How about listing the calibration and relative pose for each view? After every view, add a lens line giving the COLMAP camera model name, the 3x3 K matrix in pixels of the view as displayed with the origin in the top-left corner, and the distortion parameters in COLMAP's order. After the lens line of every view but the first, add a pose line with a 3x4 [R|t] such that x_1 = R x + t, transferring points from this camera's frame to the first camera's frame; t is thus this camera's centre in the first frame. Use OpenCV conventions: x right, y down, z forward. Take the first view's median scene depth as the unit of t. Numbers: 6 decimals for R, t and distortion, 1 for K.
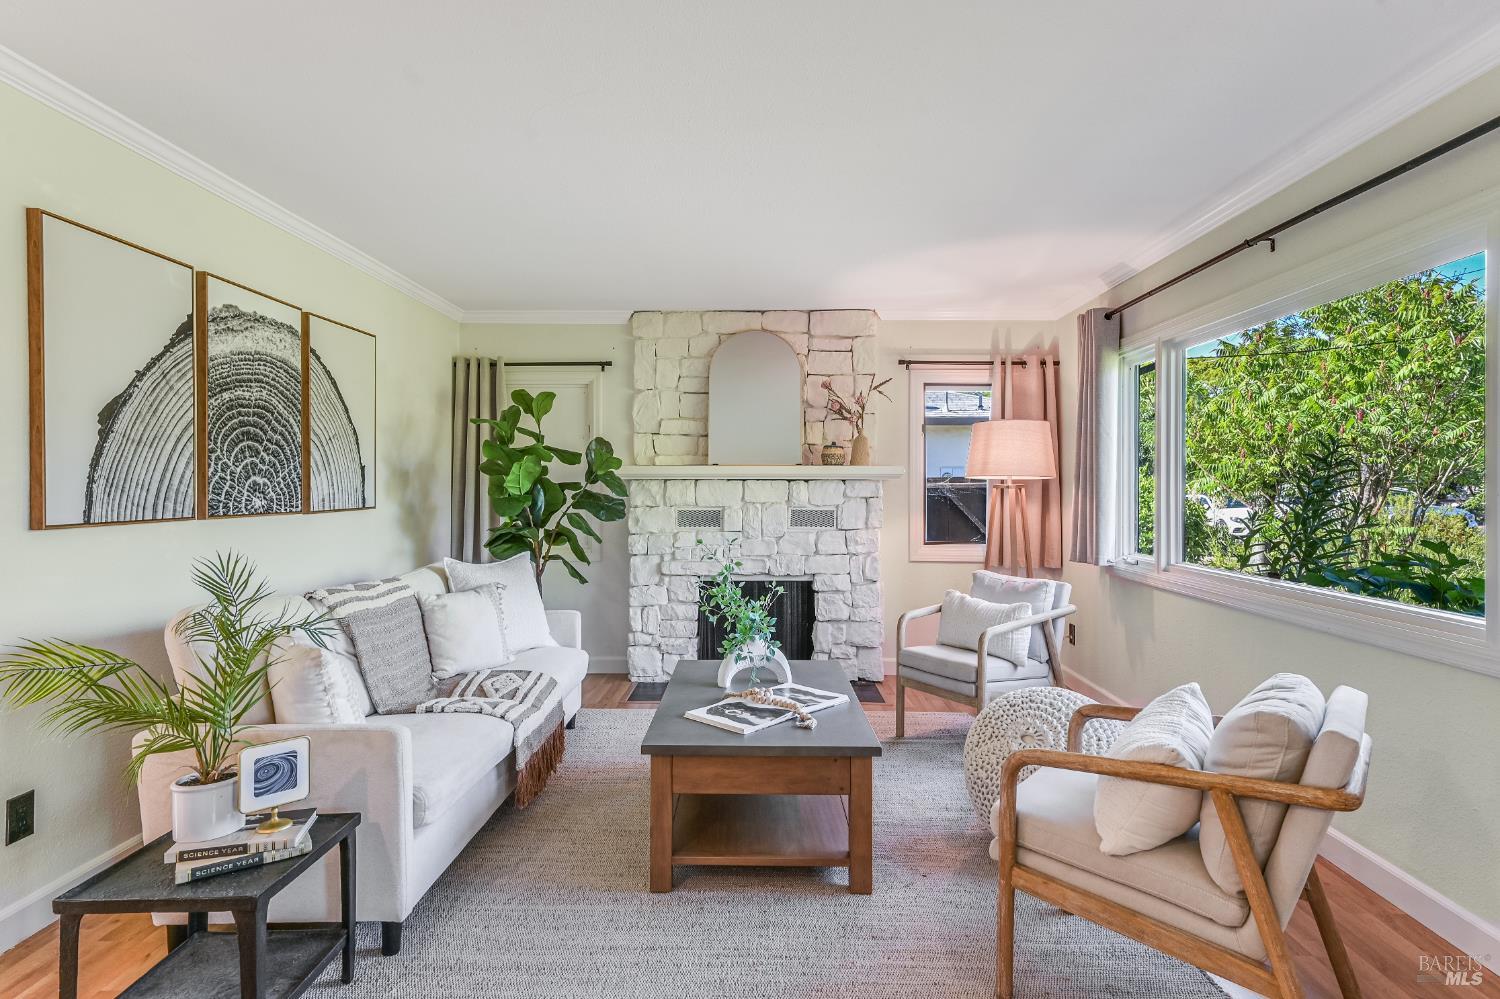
lens RADIAL K [[801.2, 0, 752.1], [0, 801.2, 488.7], [0, 0, 1]] dist [0.000442, -0.002255]
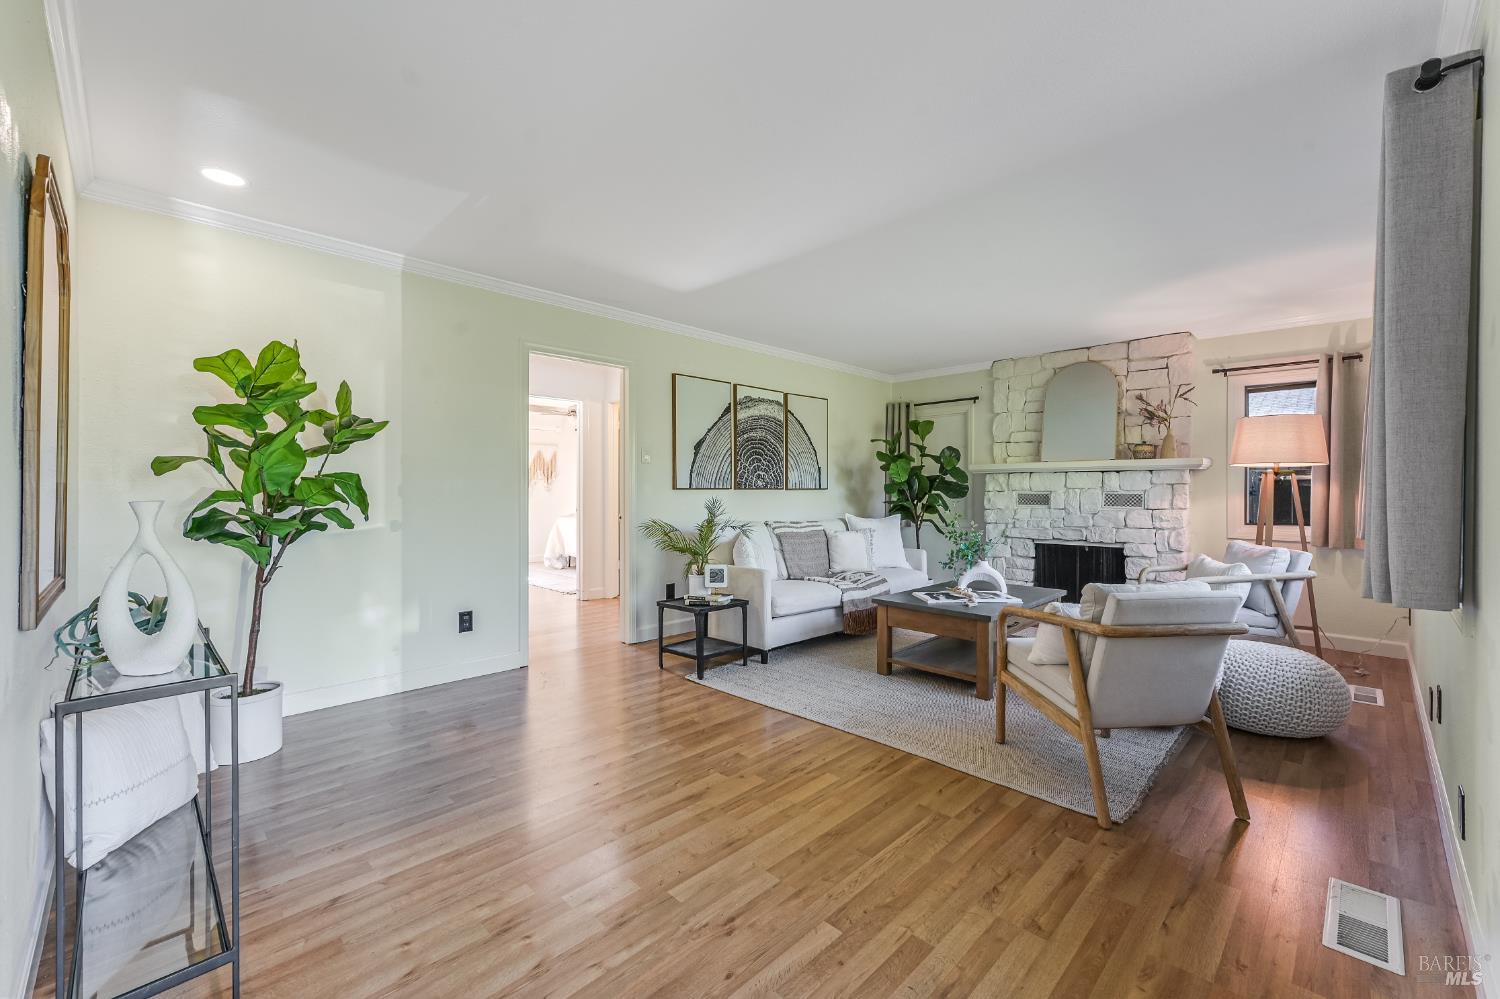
lens RADIAL K [[619.3, 0, 748.1], [0, 619.3, 495.0], [0, 0, 1]] dist [-0.002550, -0.000163]
pose [[0.719093, 0.004074, -0.694902, 0.376822], [-0.003314, 0.999992, 0.002432, 0.031368], [0.694906, 0.000554, 0.719100, -0.174146]]
